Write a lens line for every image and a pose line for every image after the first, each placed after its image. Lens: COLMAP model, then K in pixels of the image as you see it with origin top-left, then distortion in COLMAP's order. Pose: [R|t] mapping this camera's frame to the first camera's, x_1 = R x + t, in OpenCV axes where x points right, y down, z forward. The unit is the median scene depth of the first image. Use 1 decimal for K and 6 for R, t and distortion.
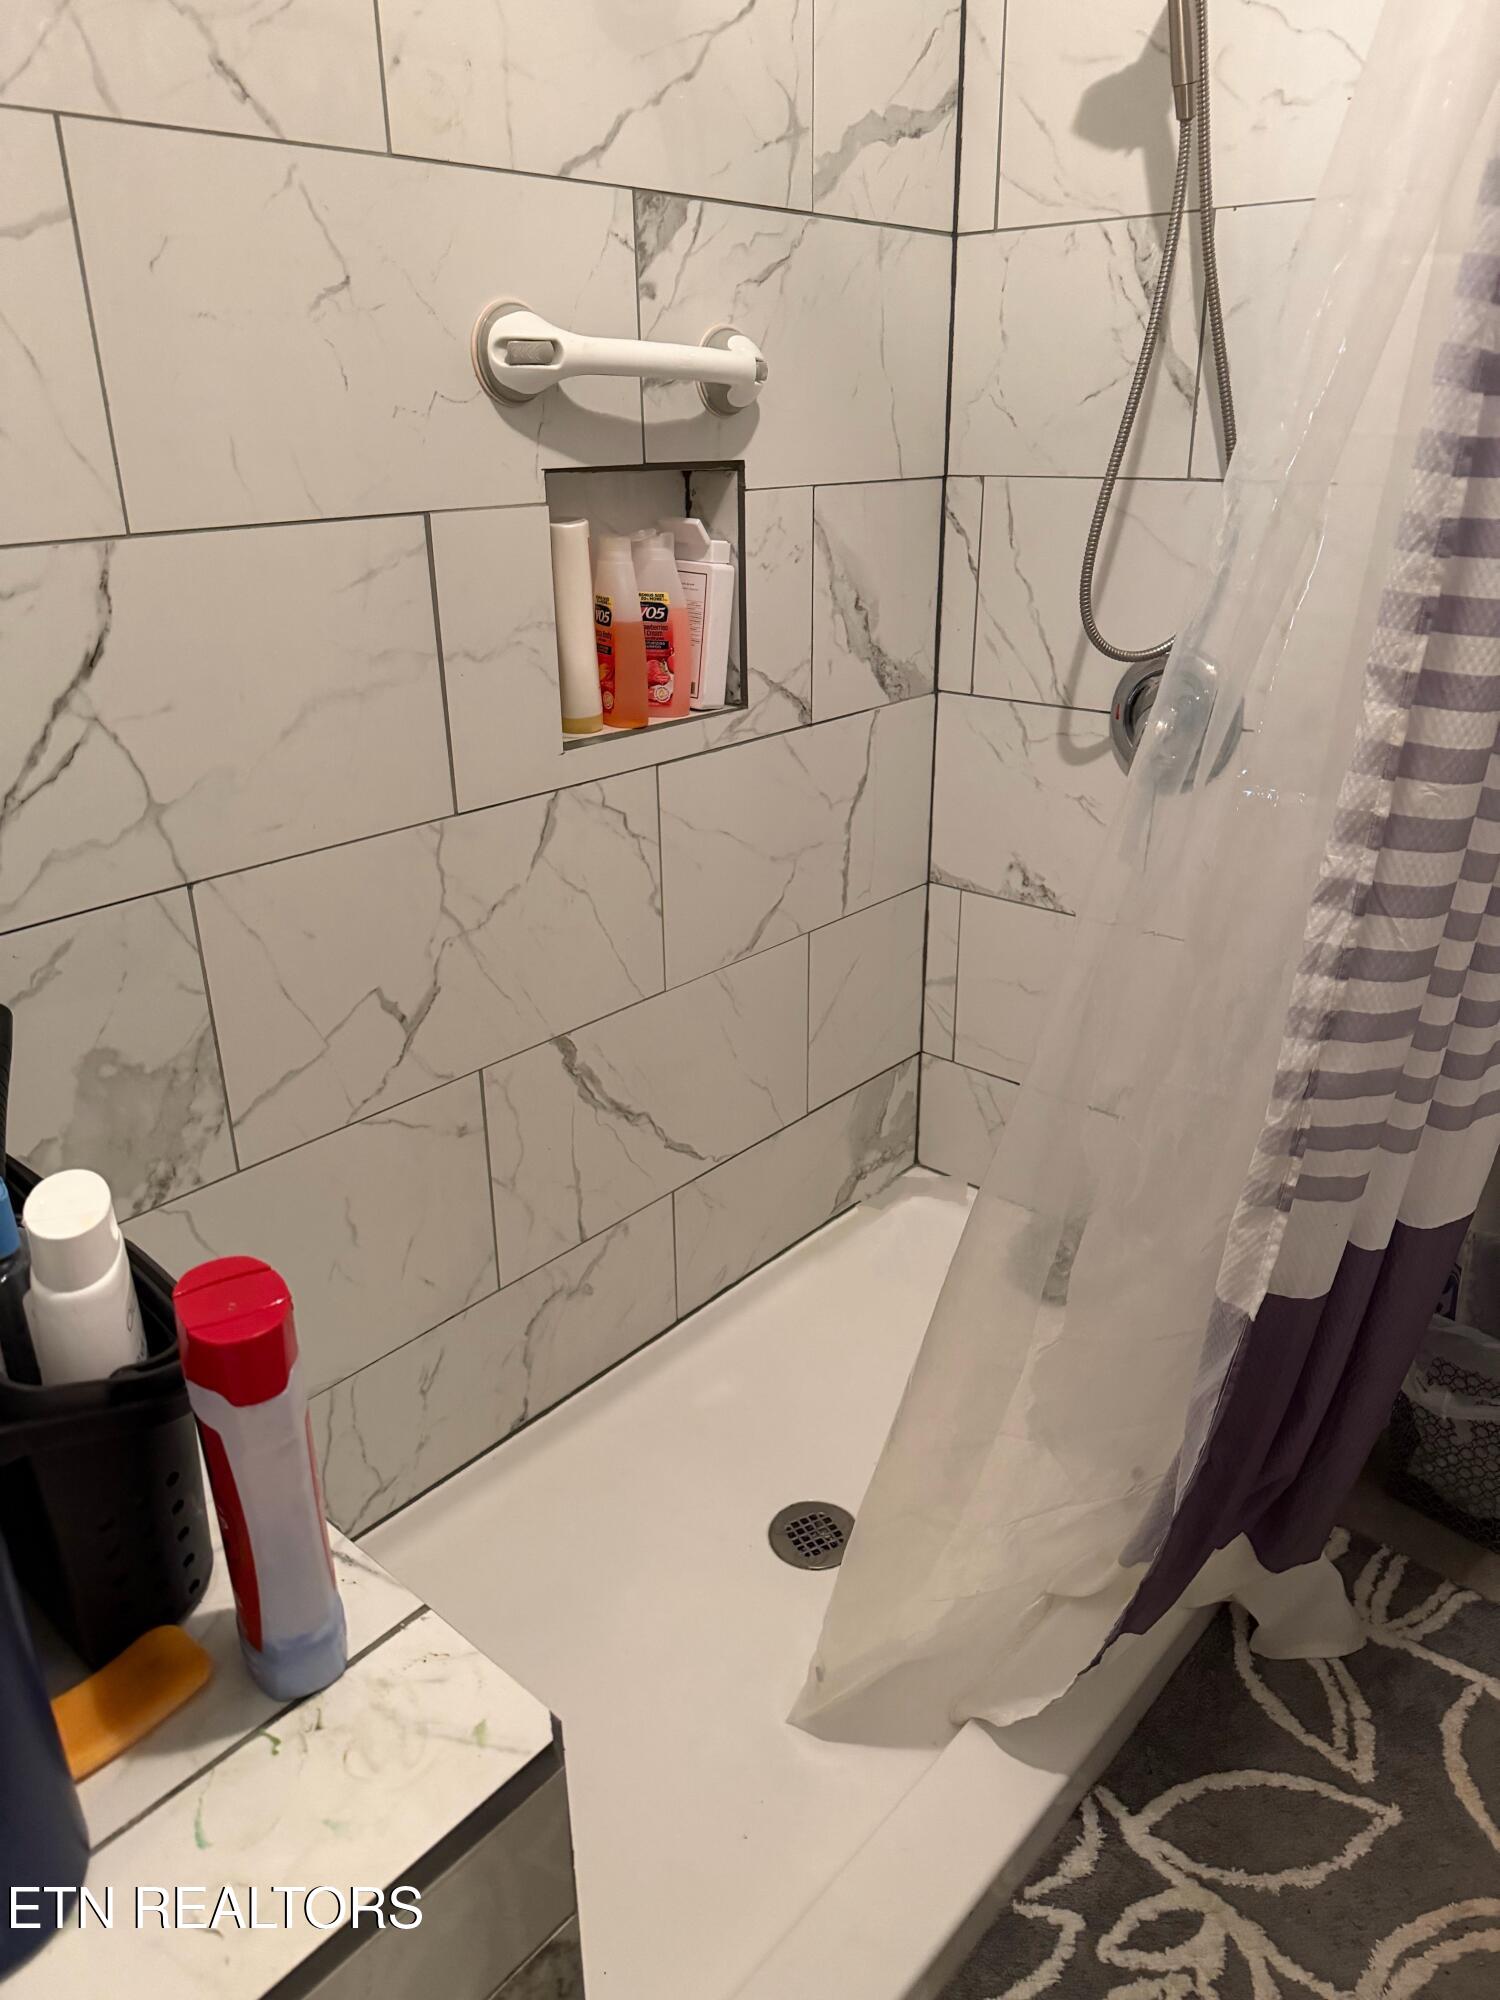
lens RADIAL K [[1428.2, 0, 750.0], [0, 1428.2, 1000.0], [0, 0, 1]] dist [0.031960, -0.052502]
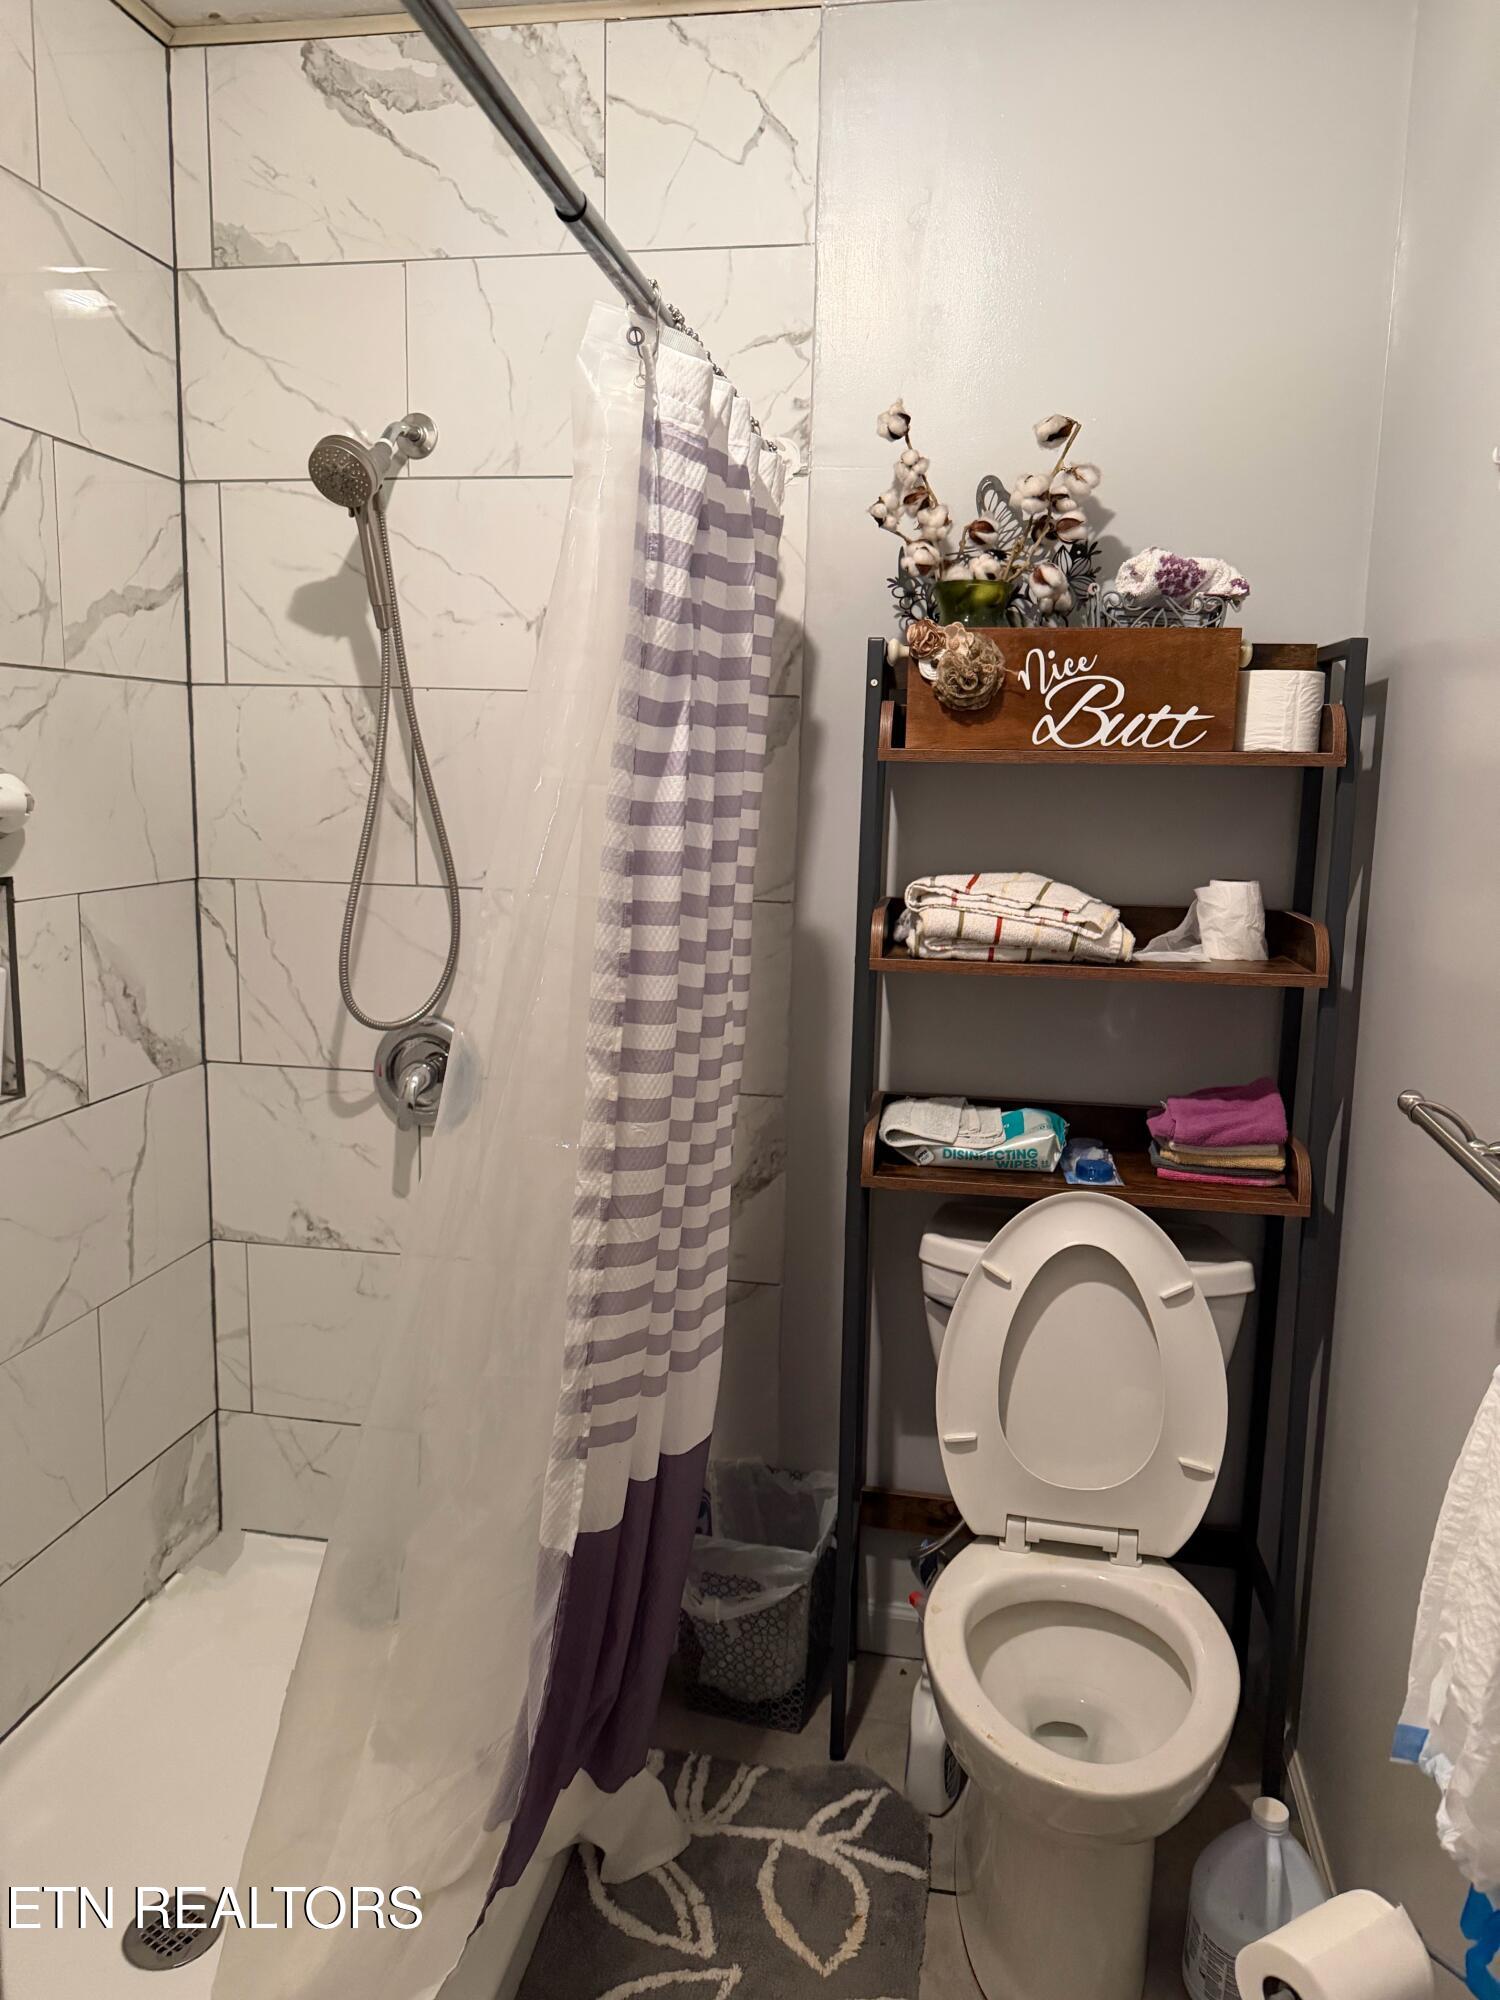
lens RADIAL K [[1406.5, 0, 750.0], [0, 1406.5, 1000.0], [0, 0, 1]] dist [0.101846, -0.122022]
pose [[0.858333, -0.052662, 0.510383, -0.085260], [0.166556, 0.969450, -0.180074, 0.002021], [-0.485307, 0.239570, 0.840882, -0.162108]]
